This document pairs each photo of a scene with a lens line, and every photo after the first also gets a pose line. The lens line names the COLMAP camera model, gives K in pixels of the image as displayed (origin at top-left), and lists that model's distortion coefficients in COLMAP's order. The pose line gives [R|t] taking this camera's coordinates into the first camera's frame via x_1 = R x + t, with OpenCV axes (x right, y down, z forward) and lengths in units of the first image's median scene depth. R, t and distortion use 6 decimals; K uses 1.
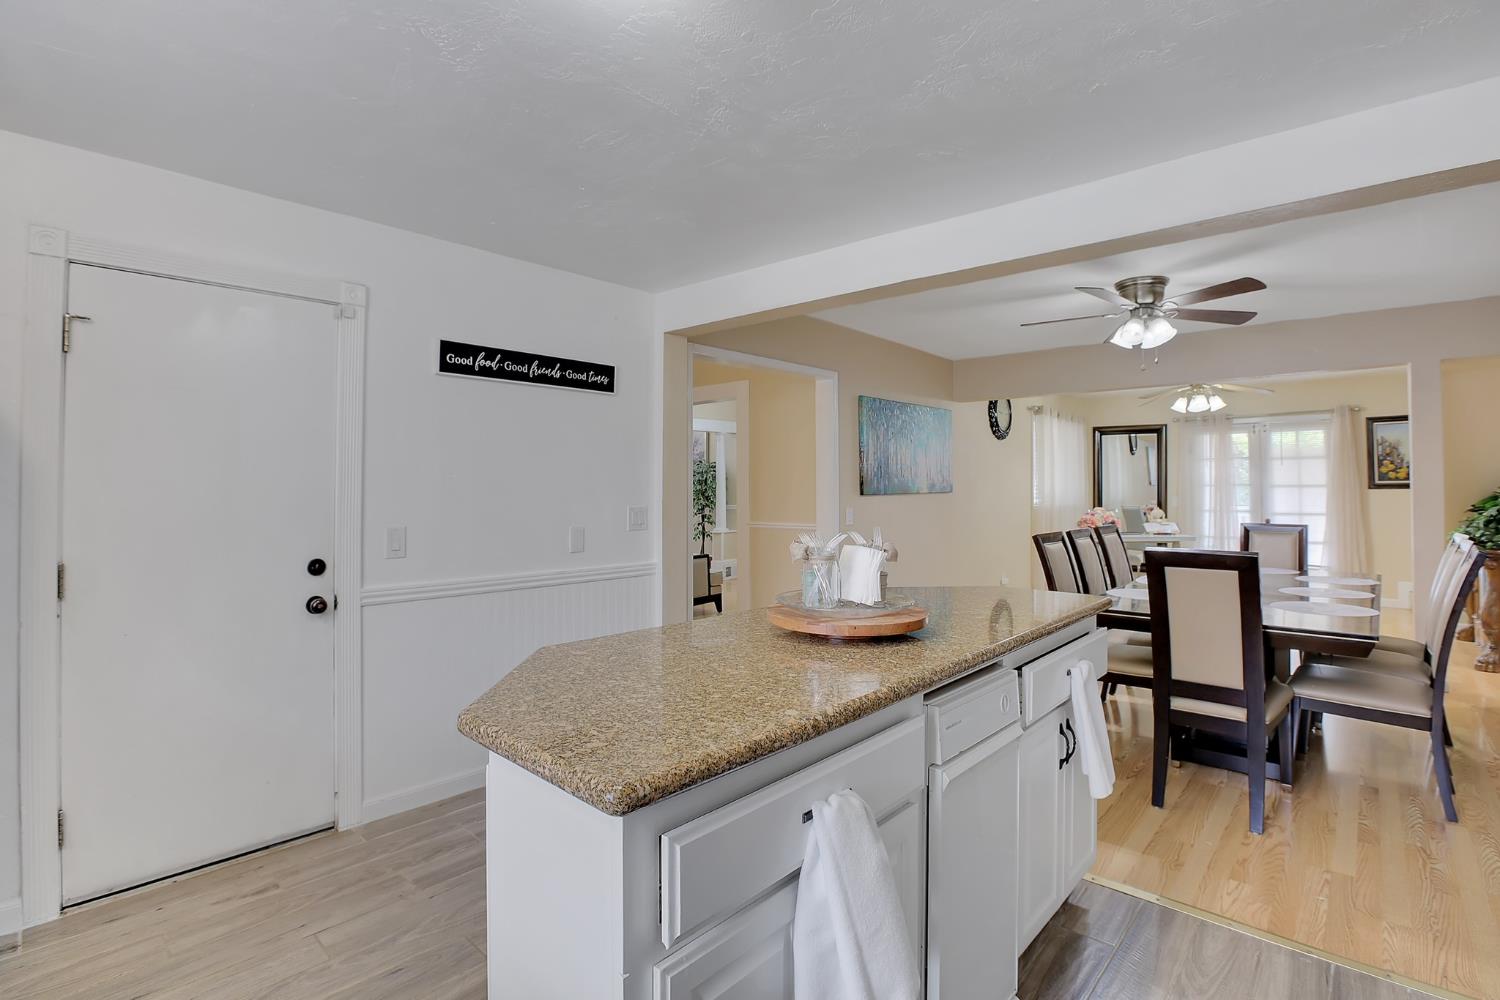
lens RADIAL K [[703.8, 0, 748.6], [0, 703.8, 477.3], [0, 0, 1]] dist [-0.004828, 0.000302]
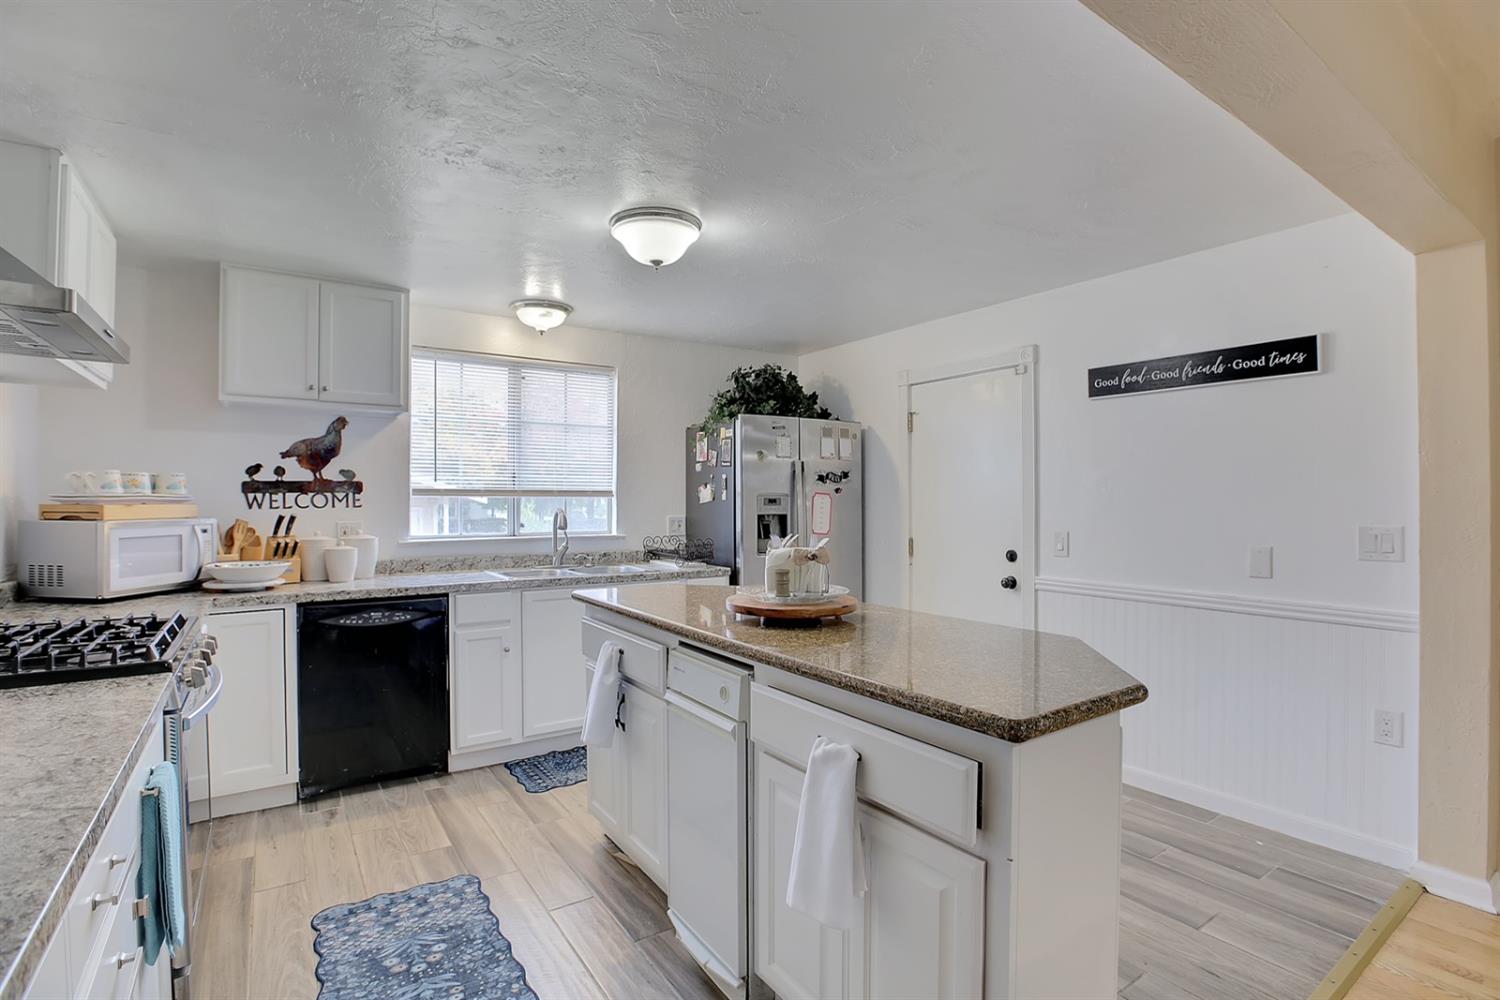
lens RADIAL K [[703.8, 0, 755.5], [0, 703.8, 500.7], [0, 0, 1]] dist [-0.004828, 0.000302]
pose [[-0.191533, -0.001154, -0.981485, 1.827280], [0.012255, 0.999919, -0.003567, 0.032330], [0.981410, -0.012711, -0.191503, 1.601398]]
